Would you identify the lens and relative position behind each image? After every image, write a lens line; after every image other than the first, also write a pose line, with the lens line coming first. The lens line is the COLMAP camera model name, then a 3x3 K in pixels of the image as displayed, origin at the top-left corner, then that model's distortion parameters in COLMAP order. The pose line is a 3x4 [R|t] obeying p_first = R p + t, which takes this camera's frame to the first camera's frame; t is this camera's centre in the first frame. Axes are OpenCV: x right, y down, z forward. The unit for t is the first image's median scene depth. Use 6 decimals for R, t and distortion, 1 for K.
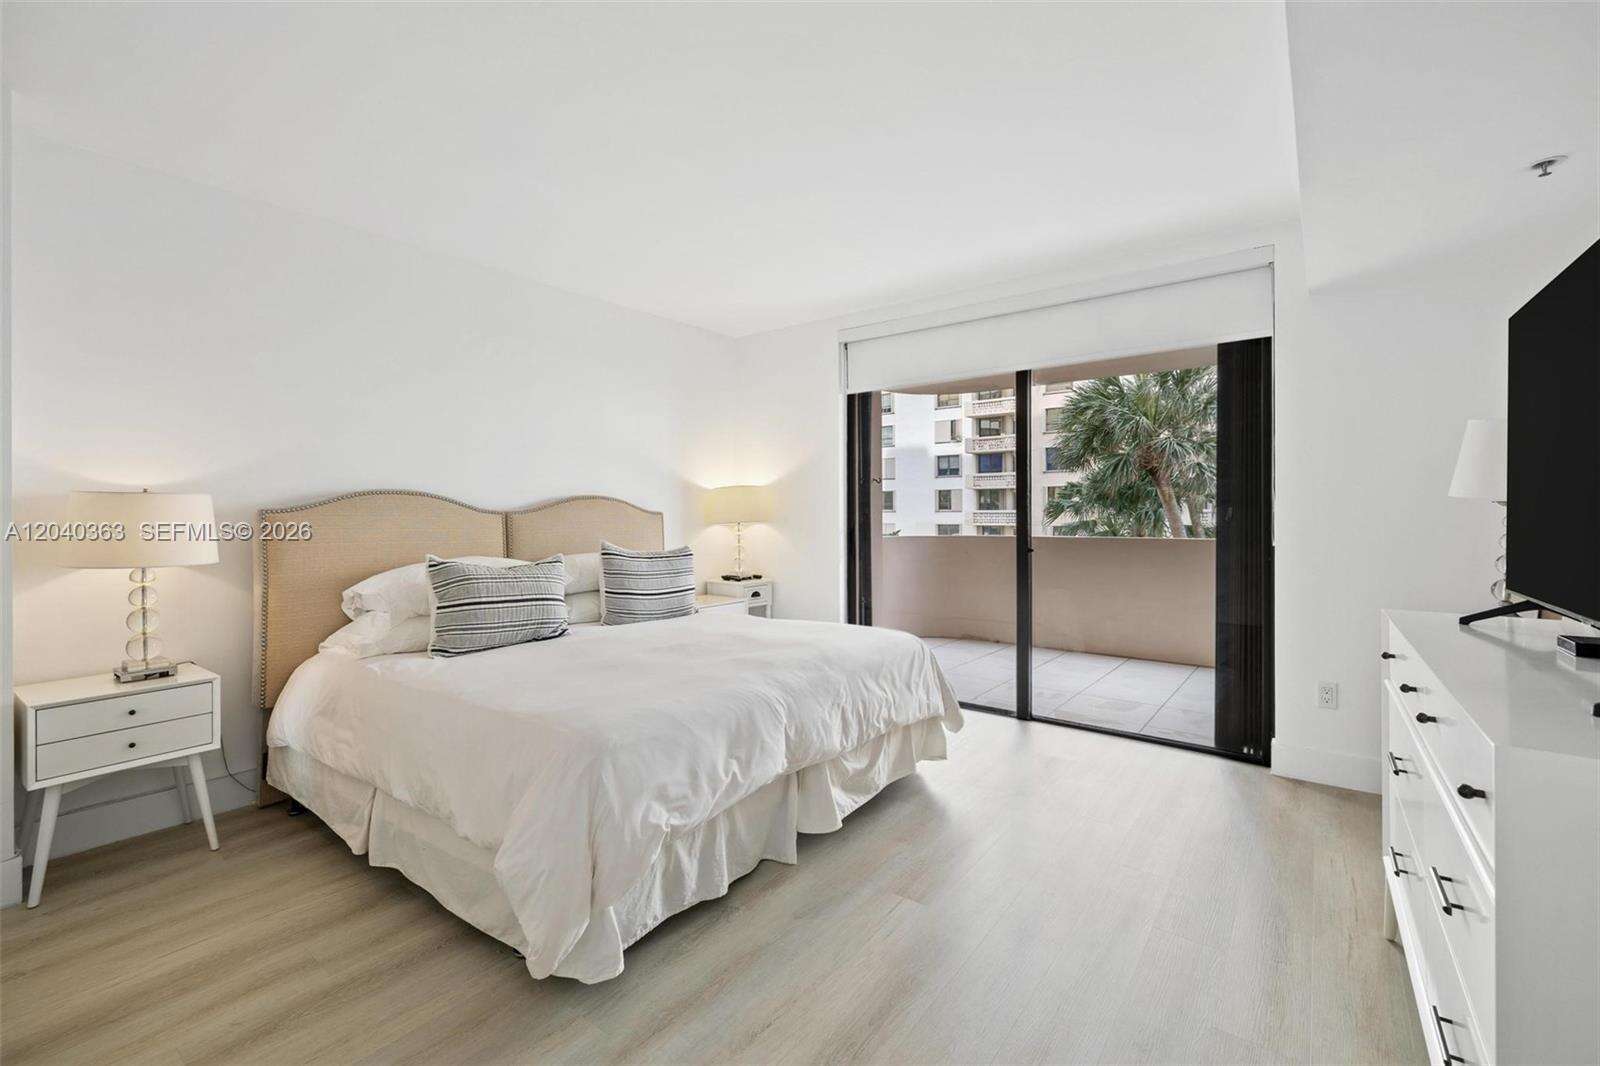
lens RADIAL K [[689.0, 0, 788.4], [0, 689.0, 509.5], [0, 0, 1]] dist [0.002772, 0.000164]
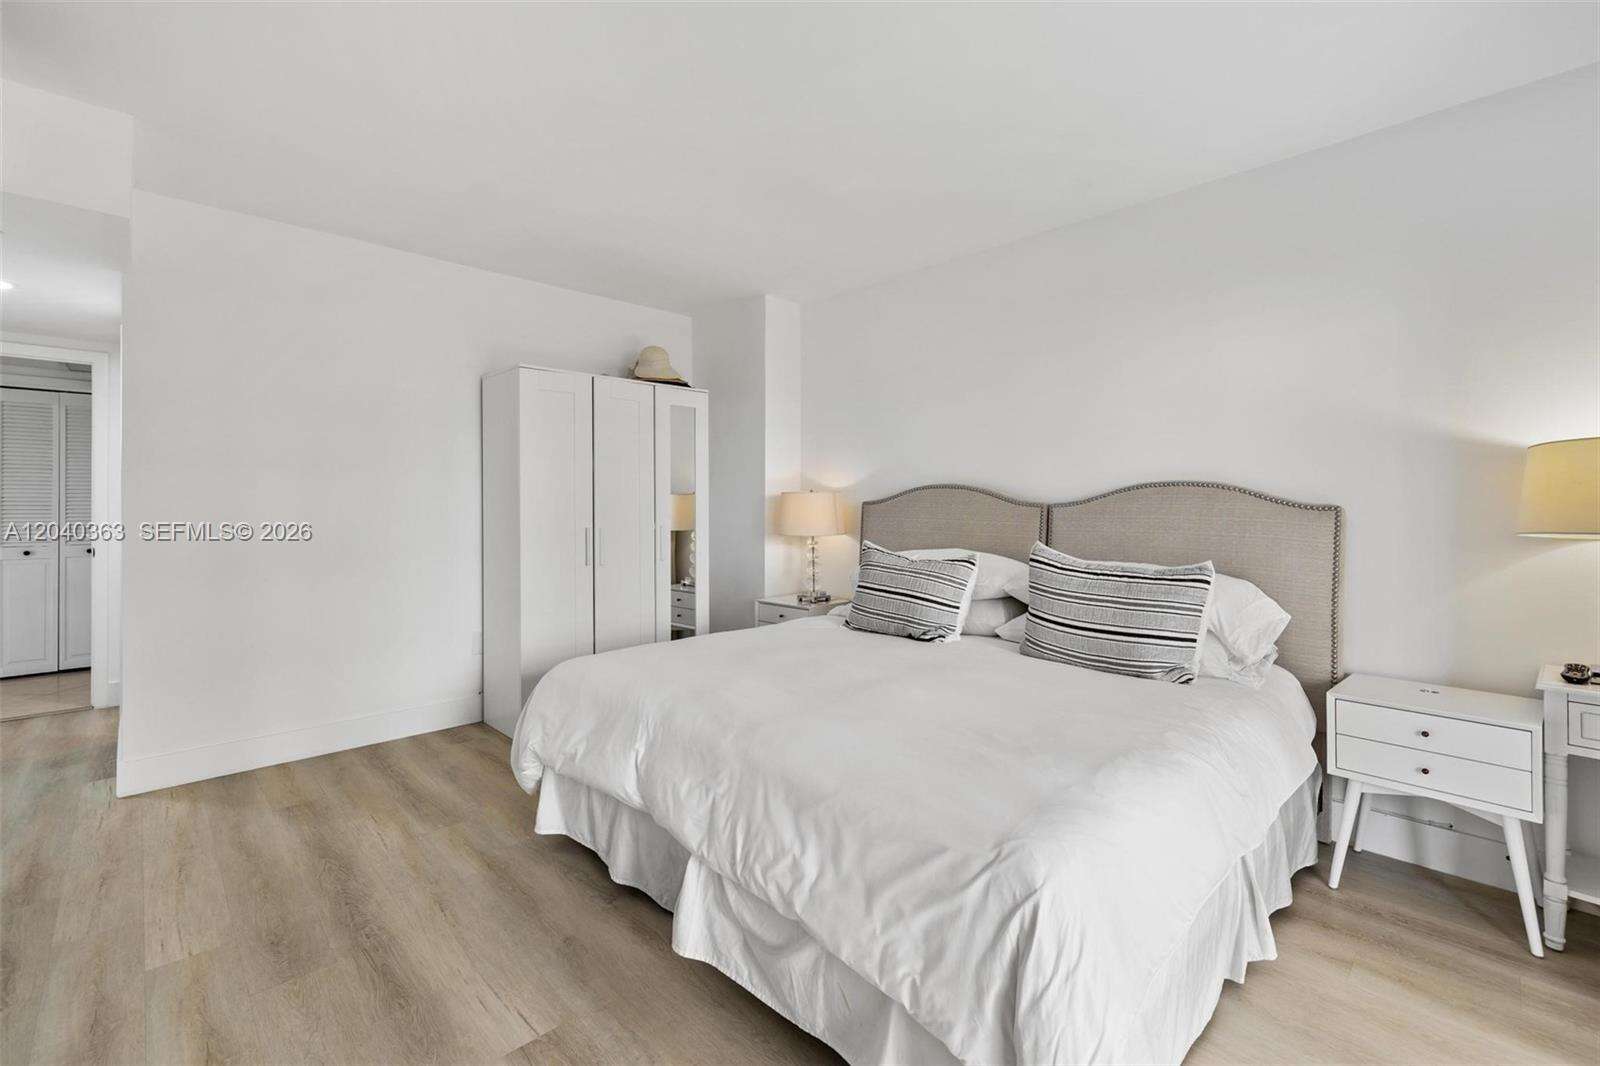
lens RADIAL K [[699.7, 0, 796.2], [0, 699.7, 500.1], [0, 0, 1]] dist [0.004329, 0.000295]
pose [[-0.152165, -0.002548, -0.988352, 0.614567], [0.003183, 0.999990, -0.003068, 0.001120], [0.988350, -0.003613, -0.152156, 0.987451]]
